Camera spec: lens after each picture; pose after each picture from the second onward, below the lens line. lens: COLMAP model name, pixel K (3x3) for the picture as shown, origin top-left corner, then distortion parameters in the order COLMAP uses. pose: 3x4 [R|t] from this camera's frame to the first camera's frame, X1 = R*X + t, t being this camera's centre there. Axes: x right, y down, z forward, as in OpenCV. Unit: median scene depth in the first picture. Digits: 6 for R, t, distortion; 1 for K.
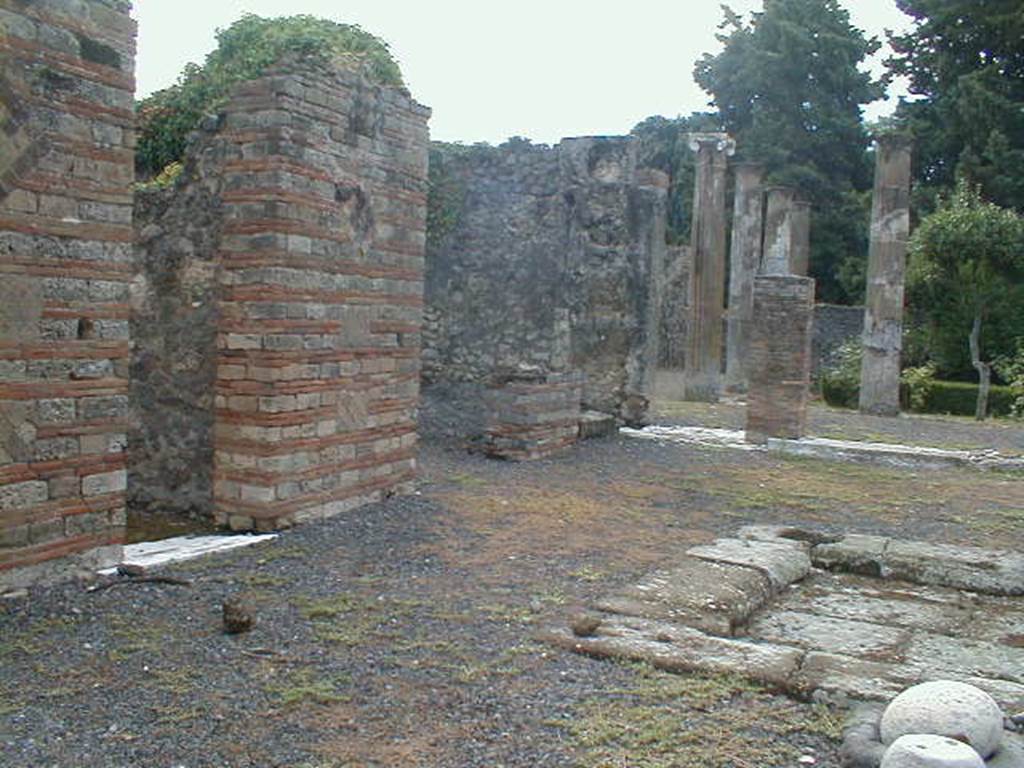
lens RADIAL K [[1082.3, 0, 512.0], [0, 1082.3, 384.0], [0, 0, 1]] dist [-0.094264, 0.028140]
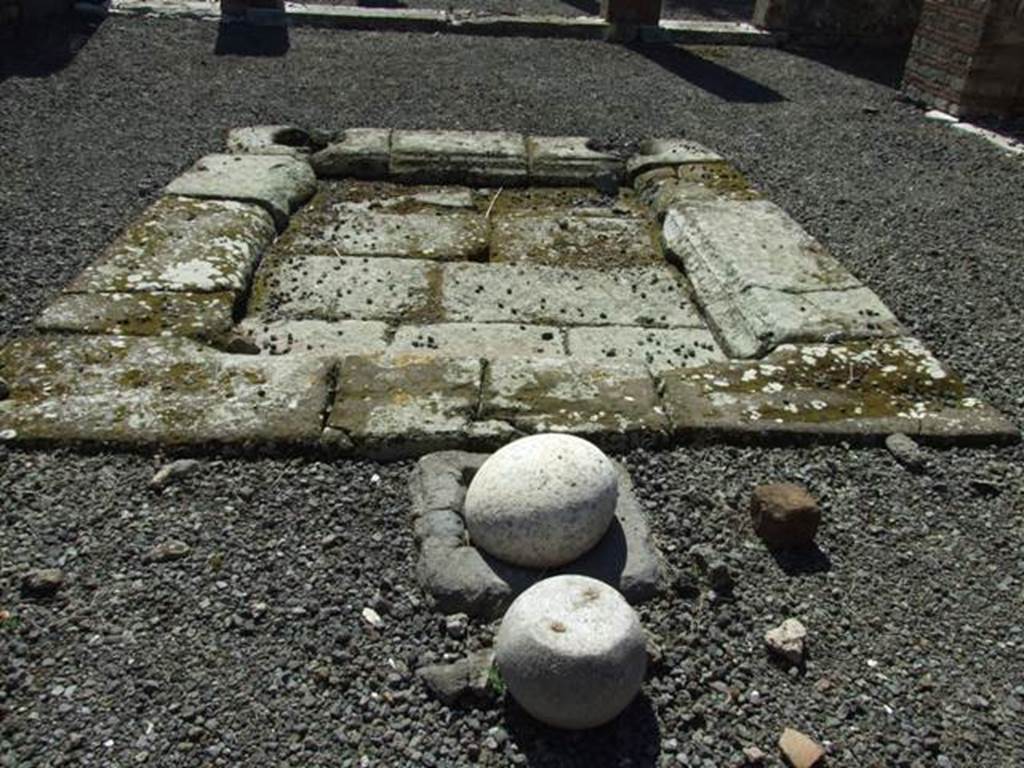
lens RADIAL K [[892.1, 0, 512.0], [0, 892.1, 384.0], [0, 0, 1]] dist [-0.003622, 0.001122]
pose [[0.875788, -0.242724, 0.417229, 0.031548], [0.024998, 0.886021, 0.462971, -0.008608], [-0.482048, -0.395035, 0.782034, 0.120402]]
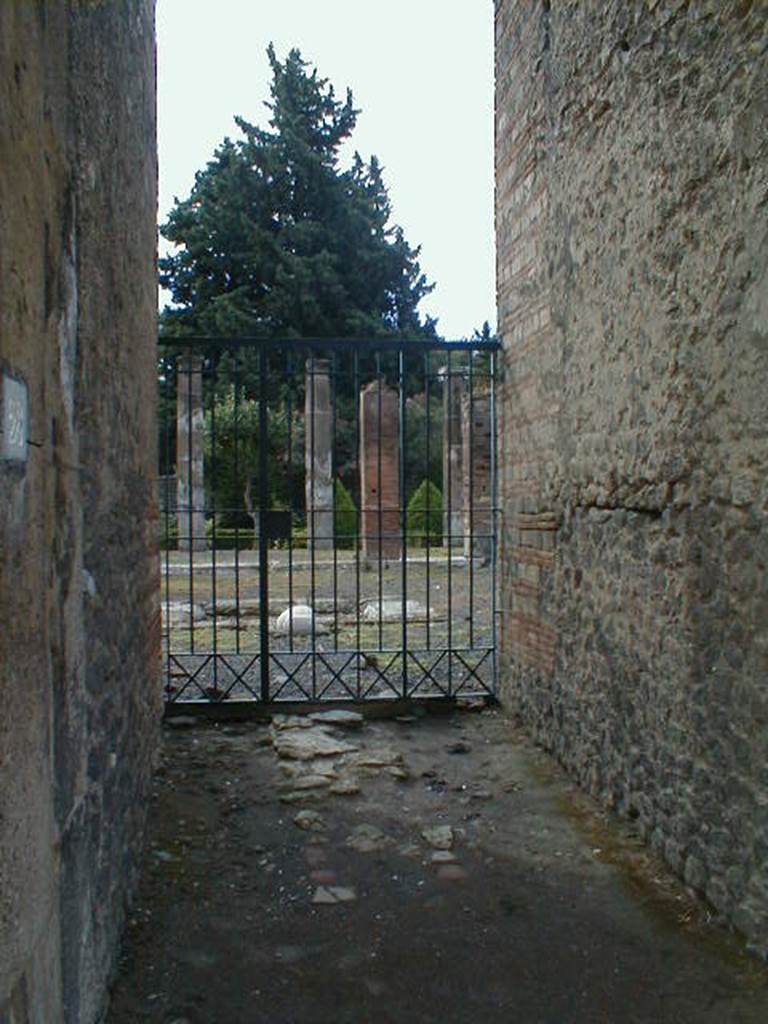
lens RADIAL K [[1060.6, 0, 384.0], [0, 1060.6, 512.0], [0, 0, 1]] dist [-0.100207, 0.003693]
pose [[0.843114, -0.063045, 0.534027, -0.173952], [0.084631, 0.996284, -0.015998, 0.017846], [-0.531034, 0.058683, 0.845316, -0.298819]]
